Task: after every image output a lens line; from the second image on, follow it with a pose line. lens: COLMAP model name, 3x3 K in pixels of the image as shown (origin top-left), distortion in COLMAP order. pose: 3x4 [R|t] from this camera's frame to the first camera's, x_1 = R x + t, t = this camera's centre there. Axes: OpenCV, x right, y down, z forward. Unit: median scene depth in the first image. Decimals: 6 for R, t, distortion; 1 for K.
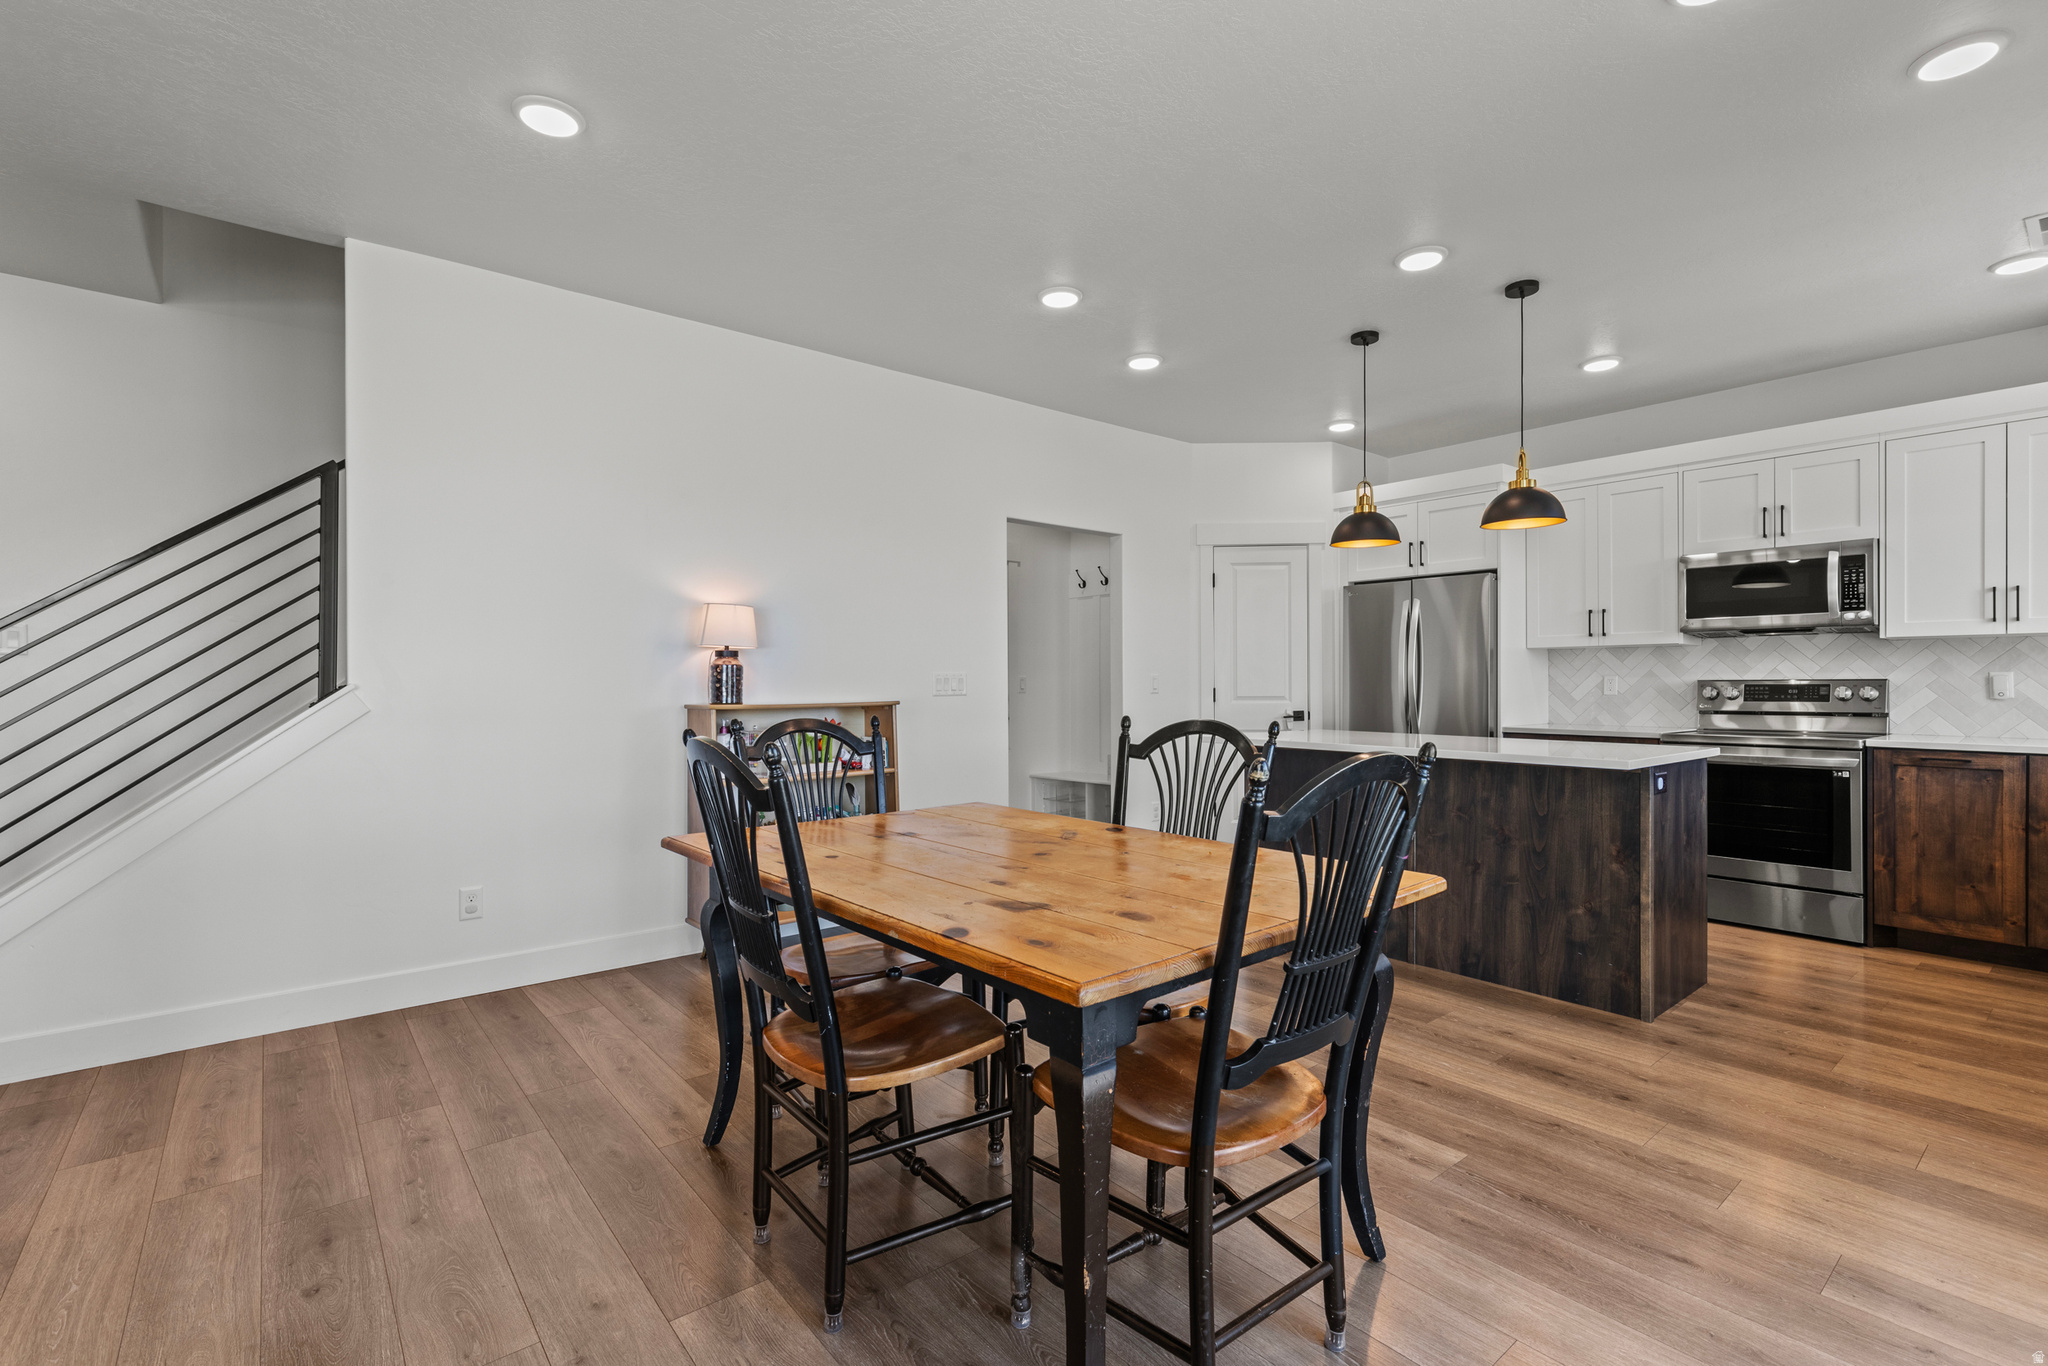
lens RADIAL K [[929.8, 0, 1012.6], [0, 929.8, 680.2], [0, 0, 1]] dist [0.002442, -0.000241]
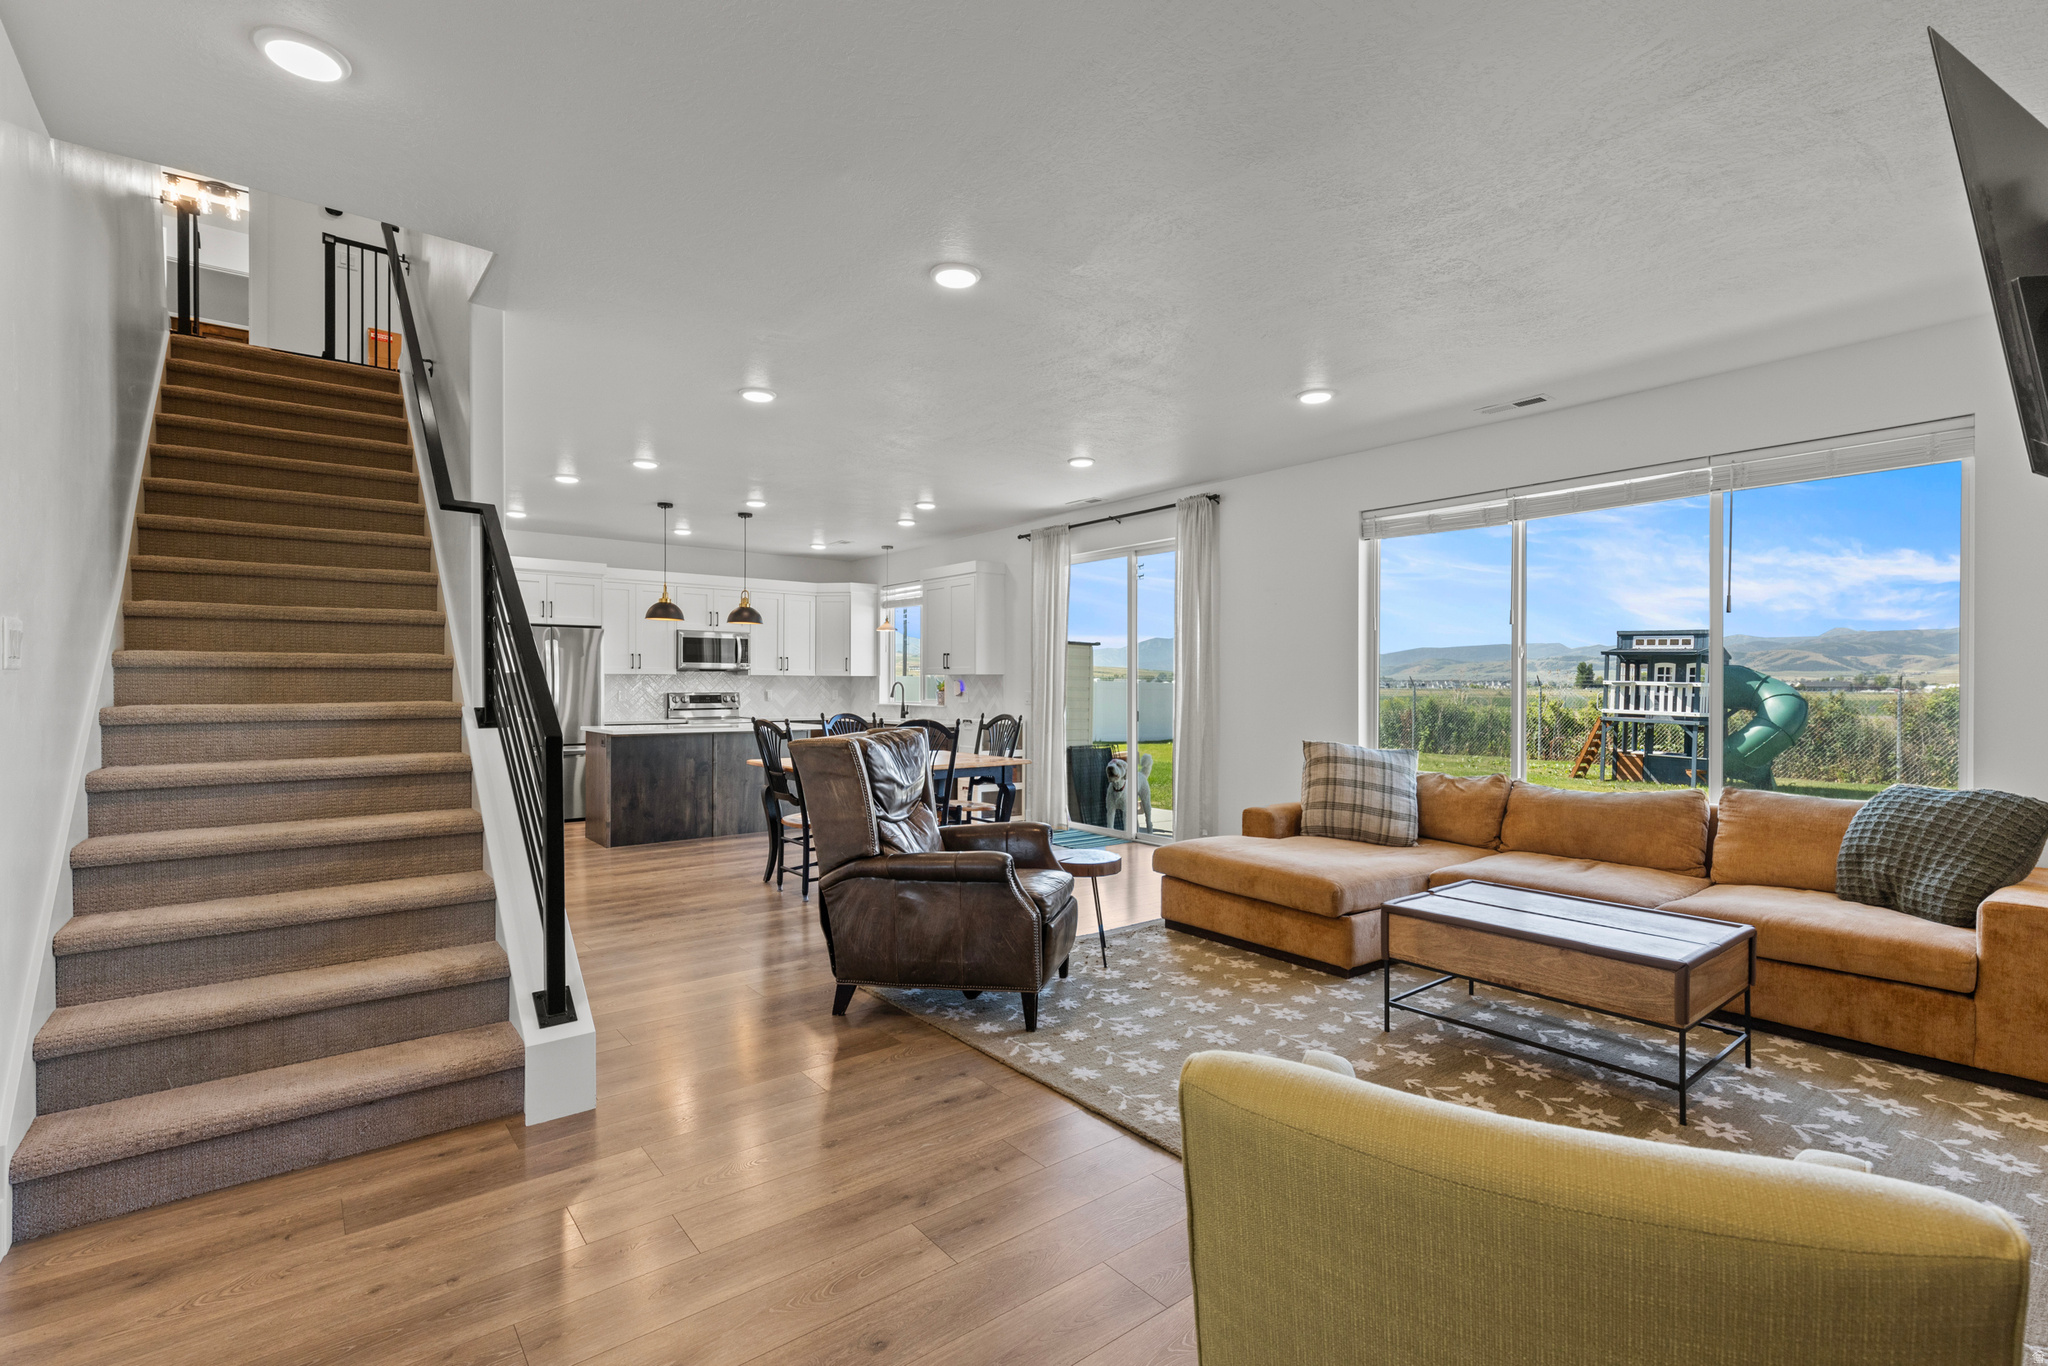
lens RADIAL K [[929.8, 0, 993.7], [0, 929.8, 690.0], [0, 0, 1]] dist [0.002442, -0.000241]
pose [[0.040993, -0.004677, 0.999148, -1.385578], [-0.007716, 0.999958, 0.004998, -0.025419], [-0.999130, -0.007914, 0.040955, 0.295759]]
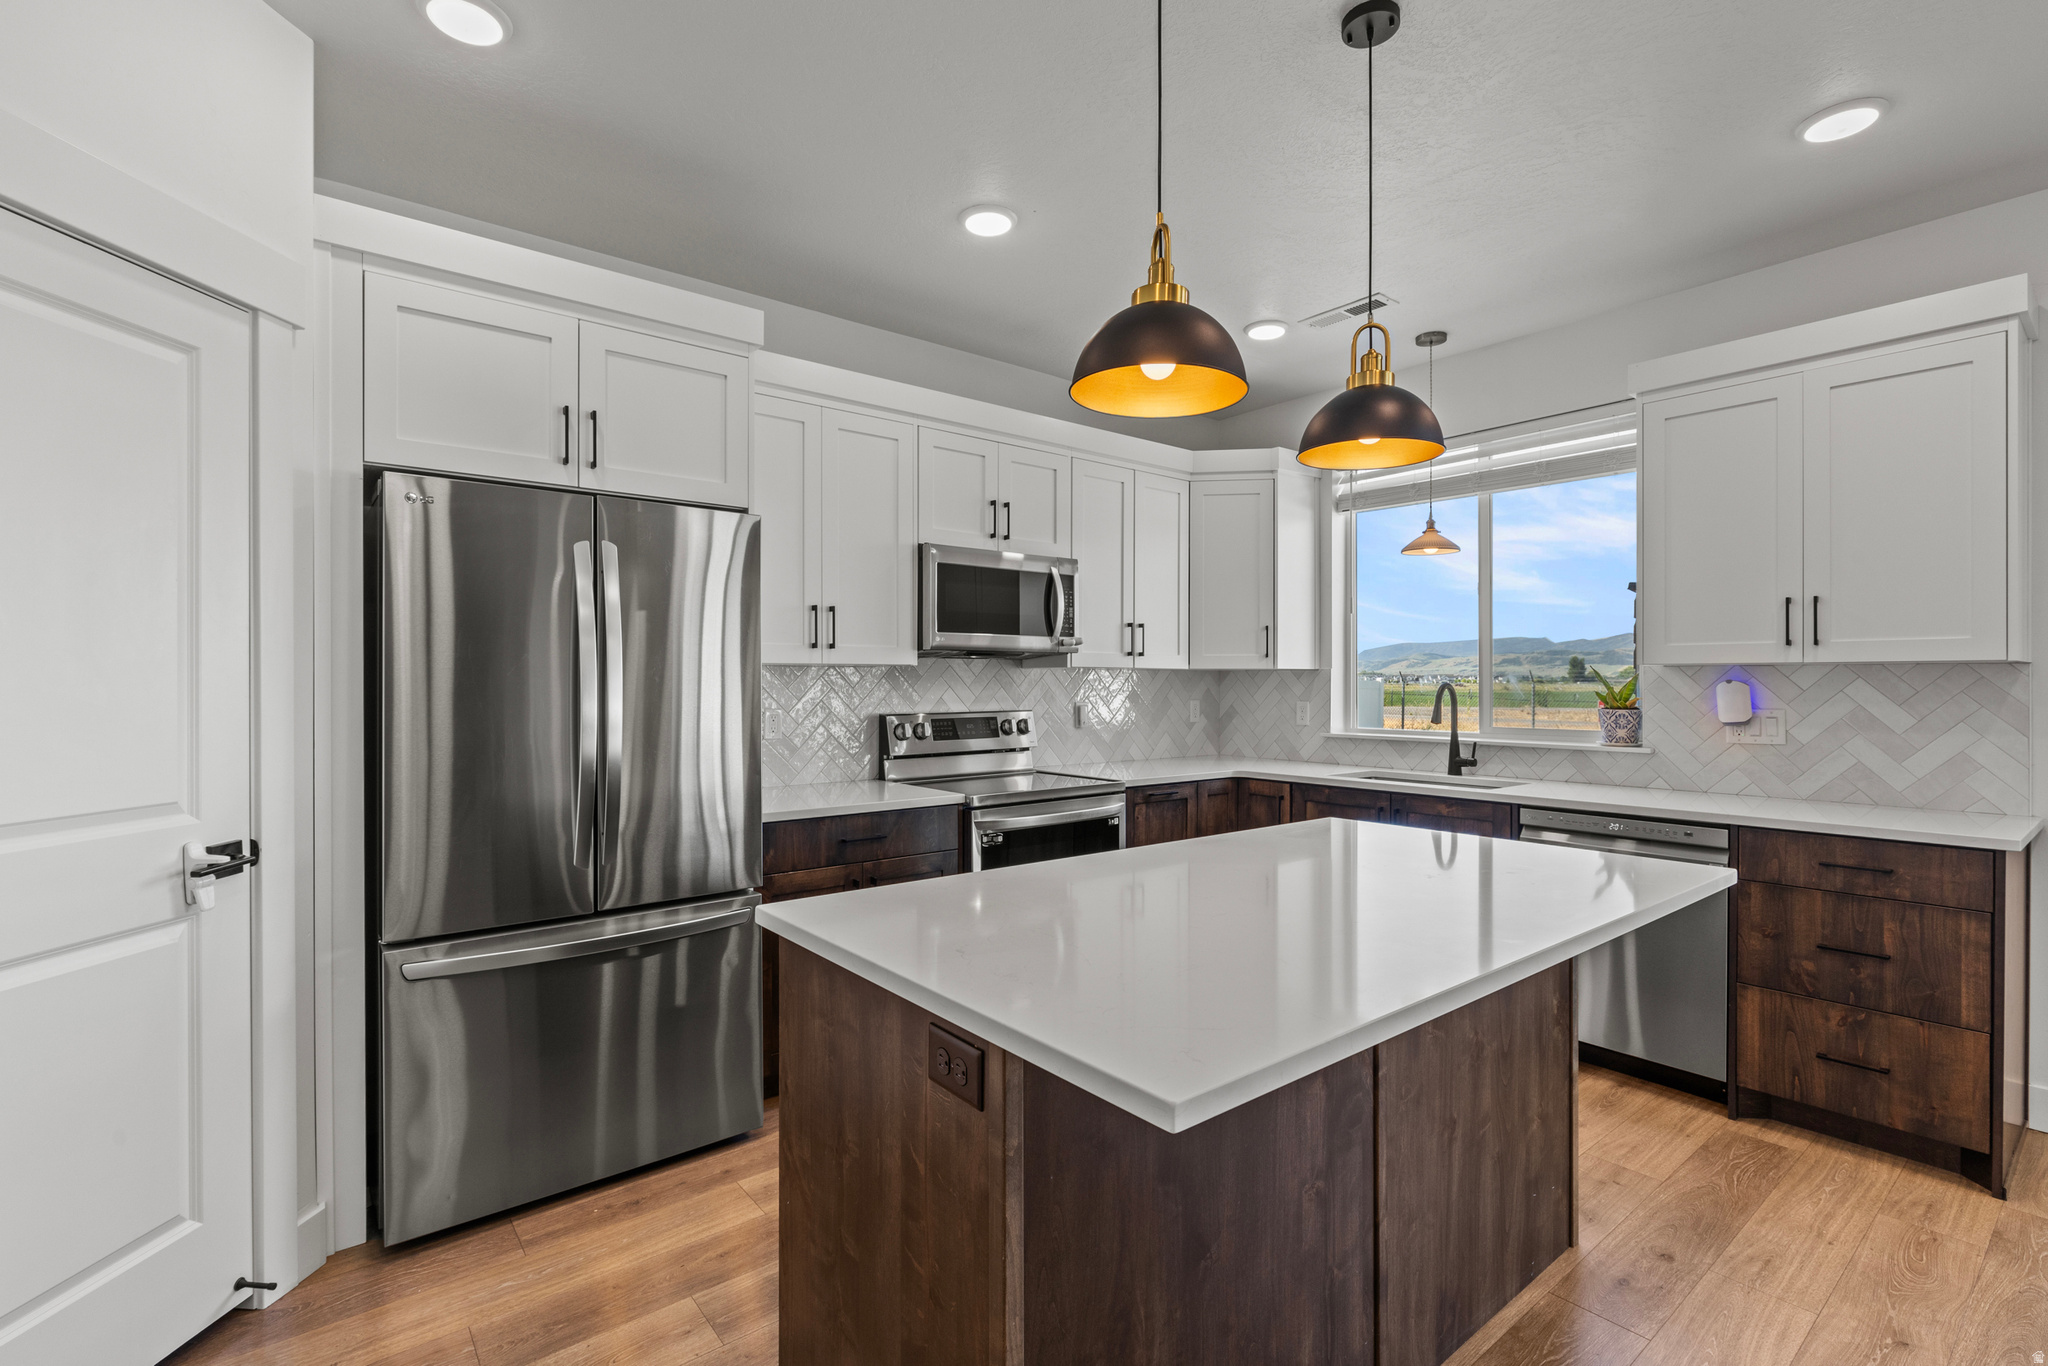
lens RADIAL K [[929.8, 0, 1015.8], [0, 929.8, 687.5], [0, 0, 1]] dist [0.002442, -0.000241]
pose [[-0.003417, -0.005387, 0.999980, 0.004391], [-0.002513, 0.999982, 0.005379, -0.030463], [-0.999991, -0.002495, -0.003431, 1.070947]]
